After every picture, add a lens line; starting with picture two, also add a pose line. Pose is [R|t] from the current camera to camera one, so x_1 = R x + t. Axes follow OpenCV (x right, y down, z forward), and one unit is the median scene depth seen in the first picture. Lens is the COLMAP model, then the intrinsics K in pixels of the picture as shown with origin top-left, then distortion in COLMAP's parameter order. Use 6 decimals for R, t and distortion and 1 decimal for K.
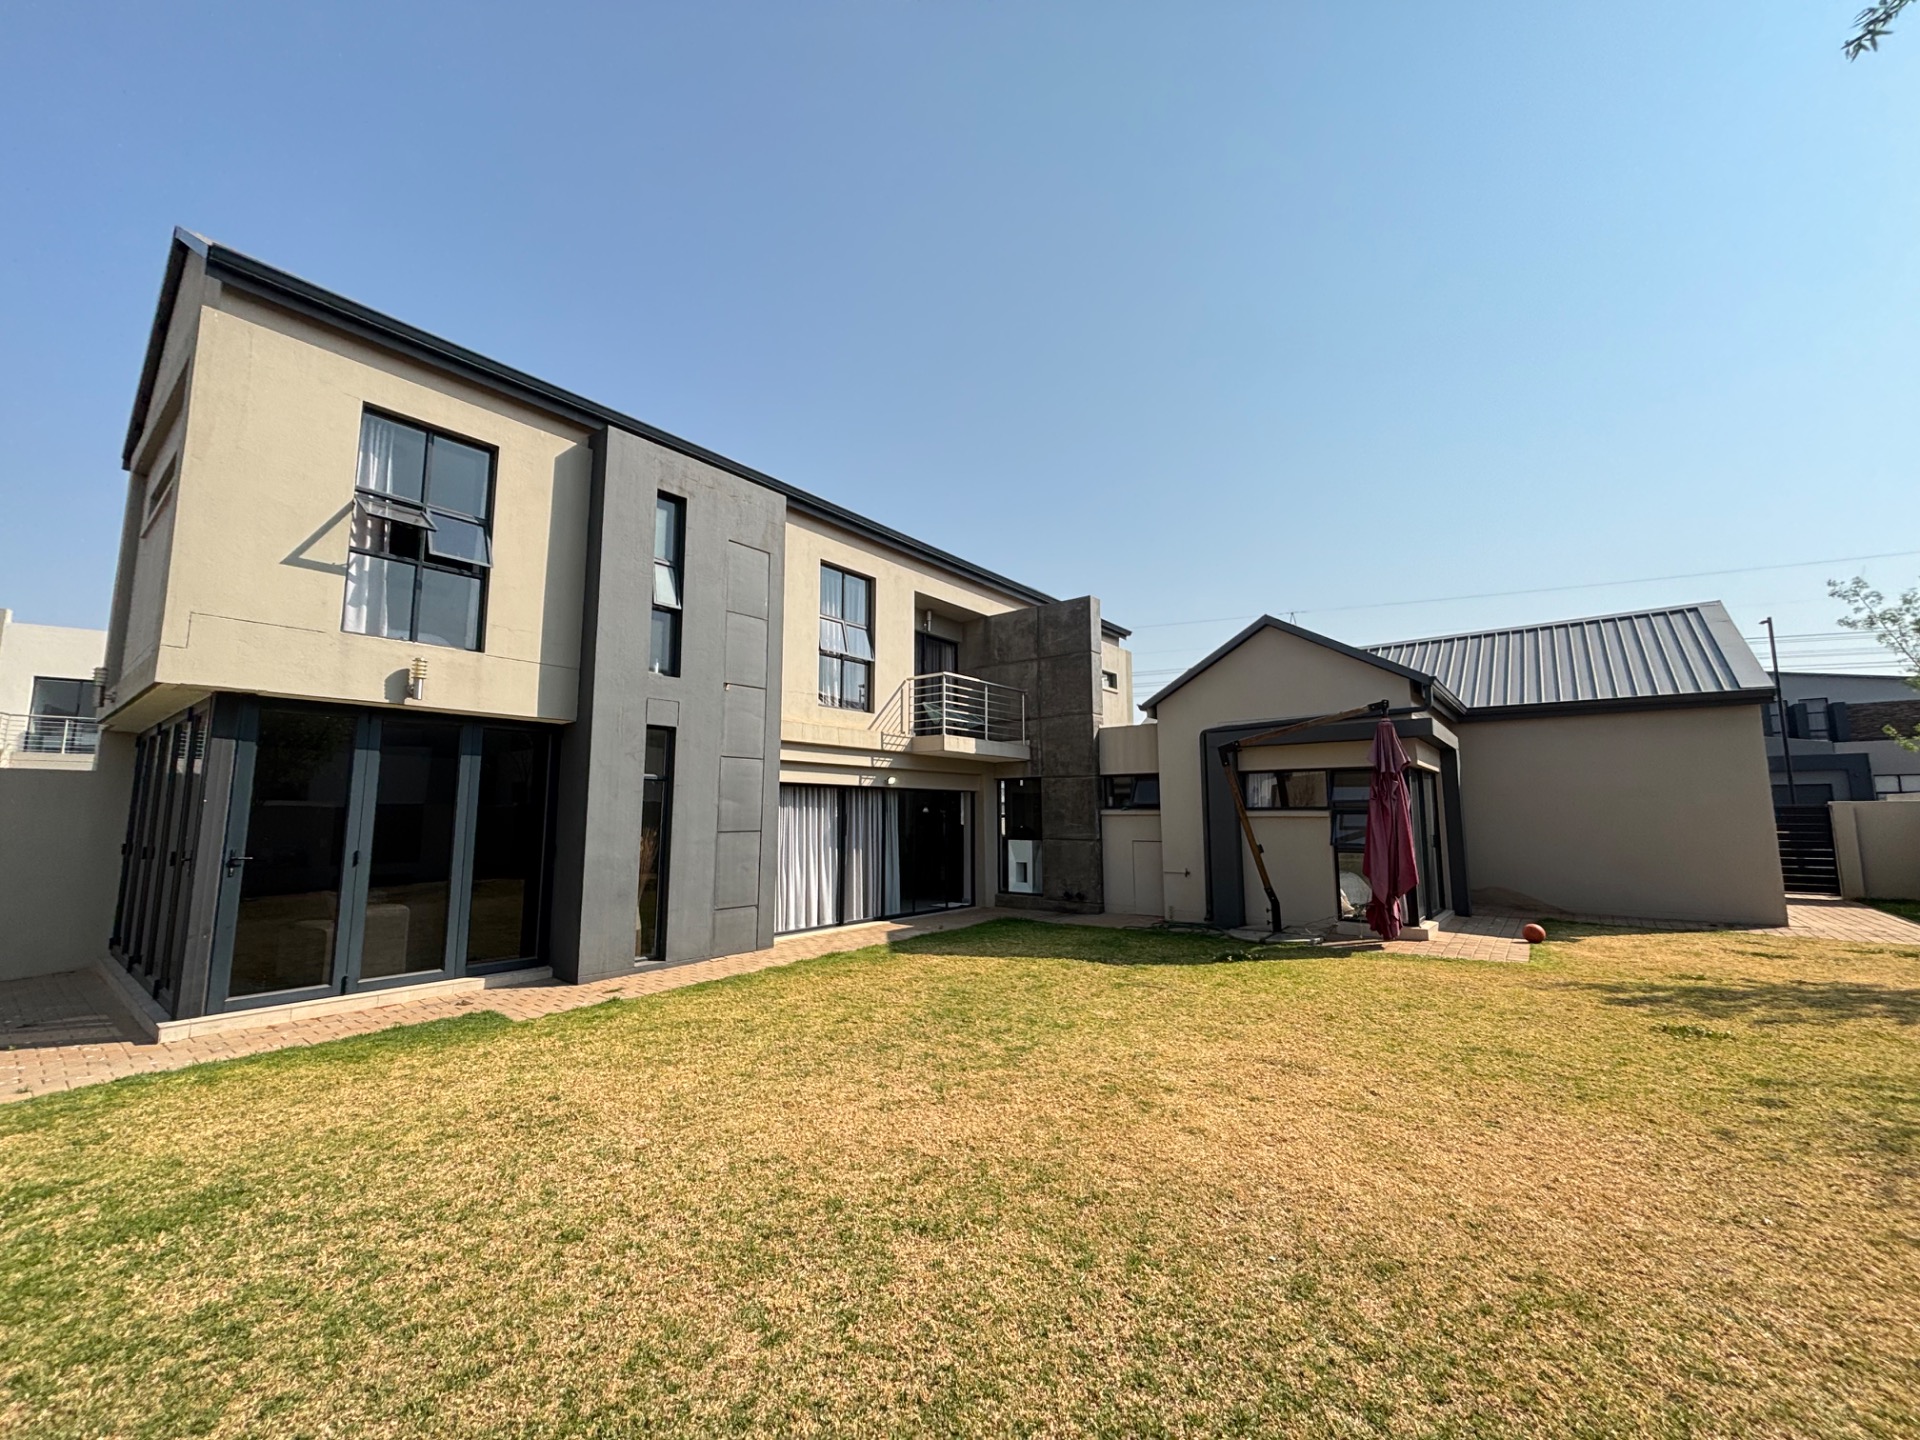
lens RADIAL K [[778.4, 0, 949.9], [0, 778.4, 716.5], [0, 0, 1]] dist [0.002497, -0.000832]
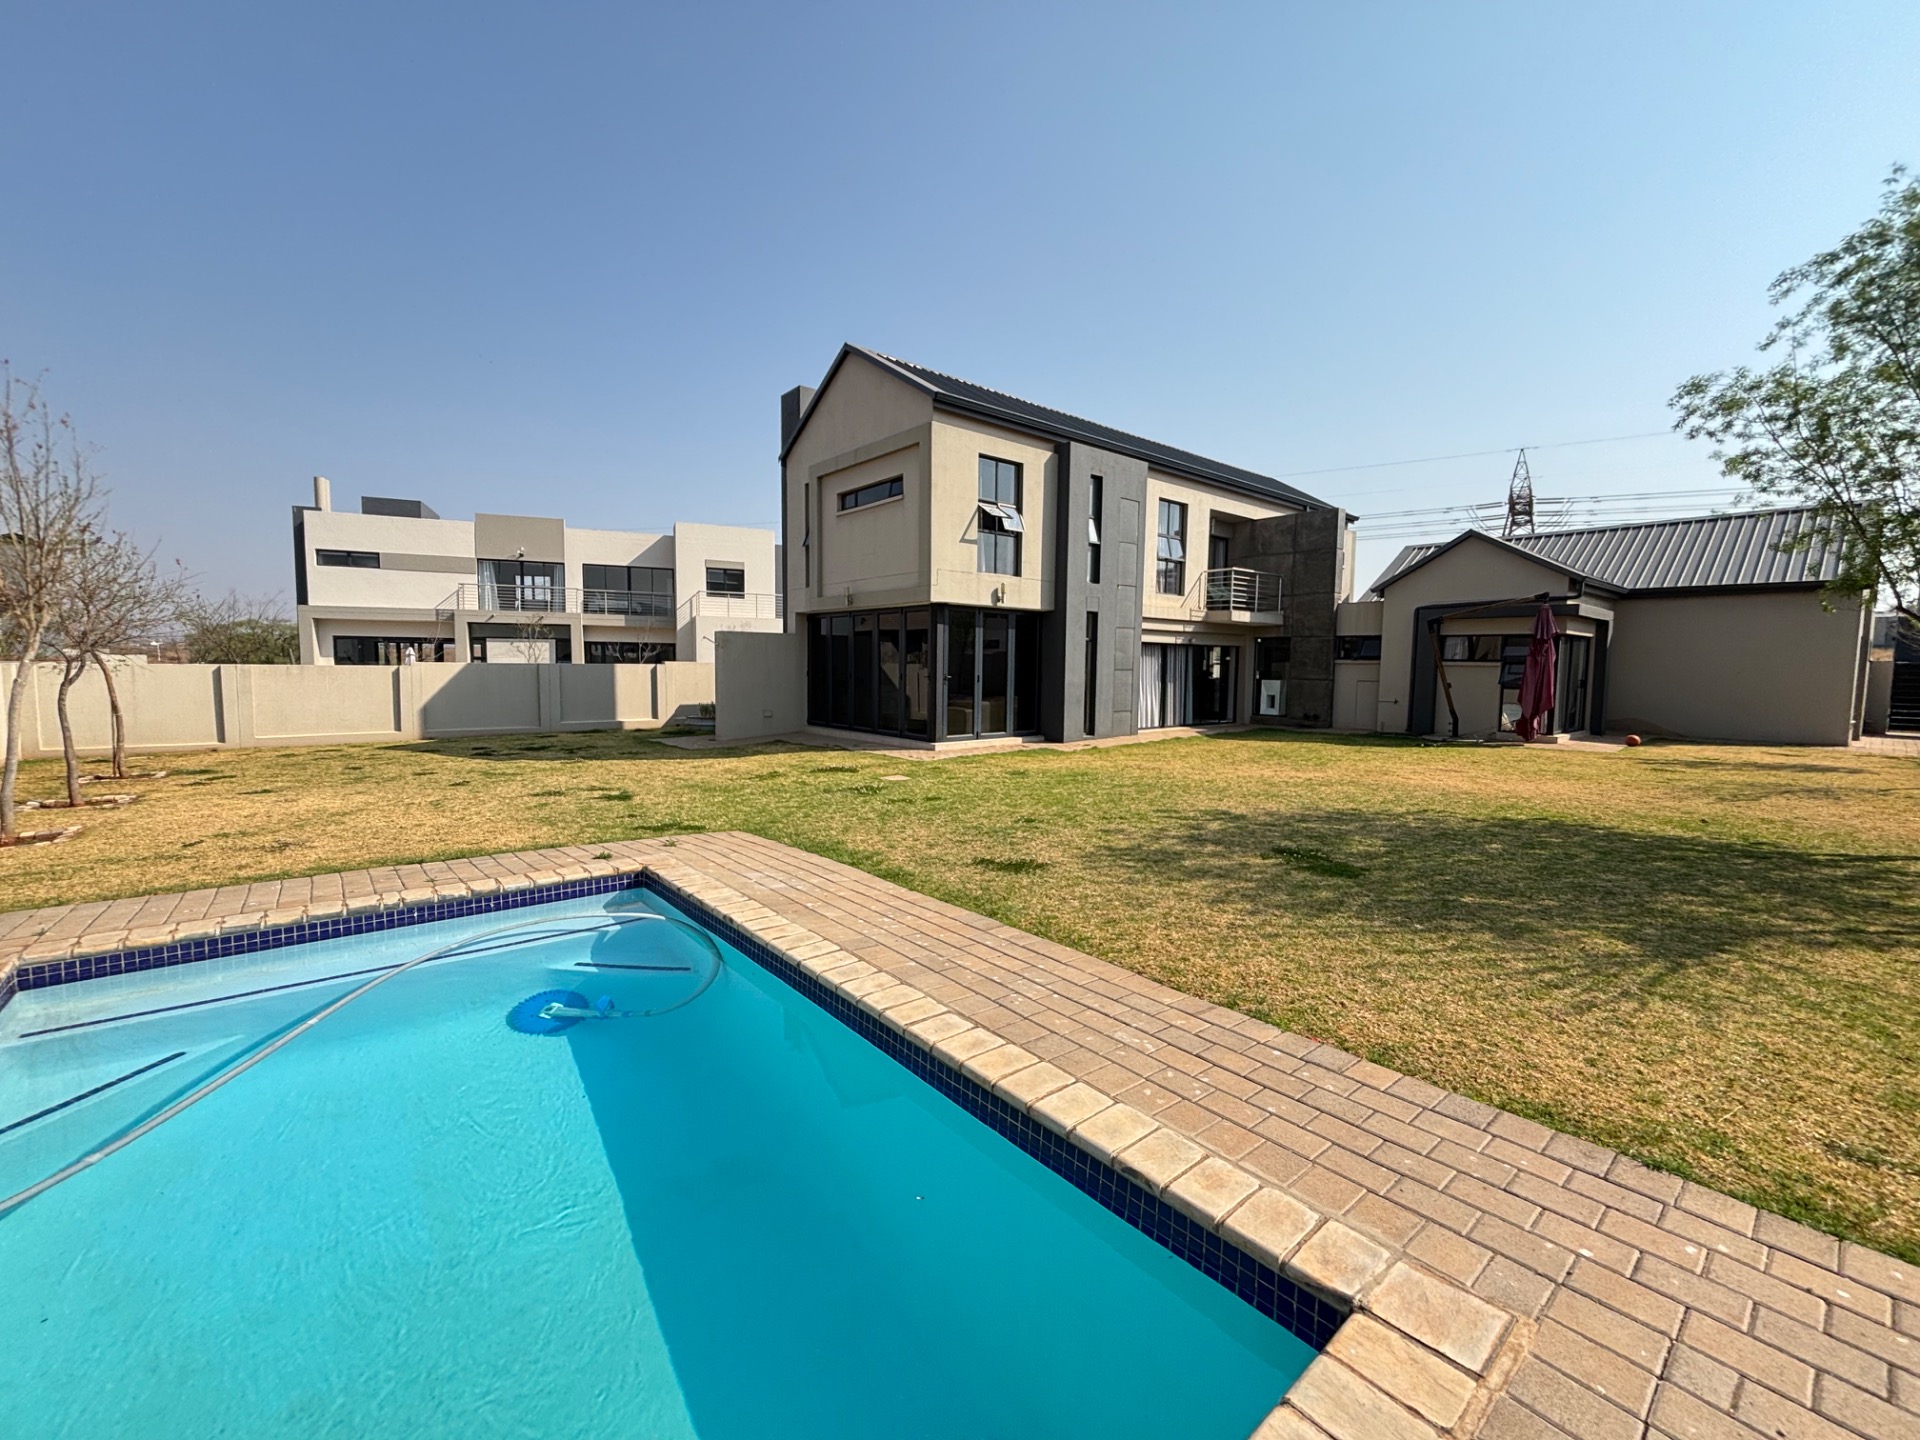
lens RADIAL K [[778.4, 0, 961.7], [0, 778.4, 730.4], [0, 0, 1]] dist [0.002497, -0.000832]
pose [[0.979373, 0.029386, -0.199913, -0.235450], [0.013826, 0.977303, 0.211393, -0.083605], [0.201587, -0.209797, 0.956738, -0.686057]]
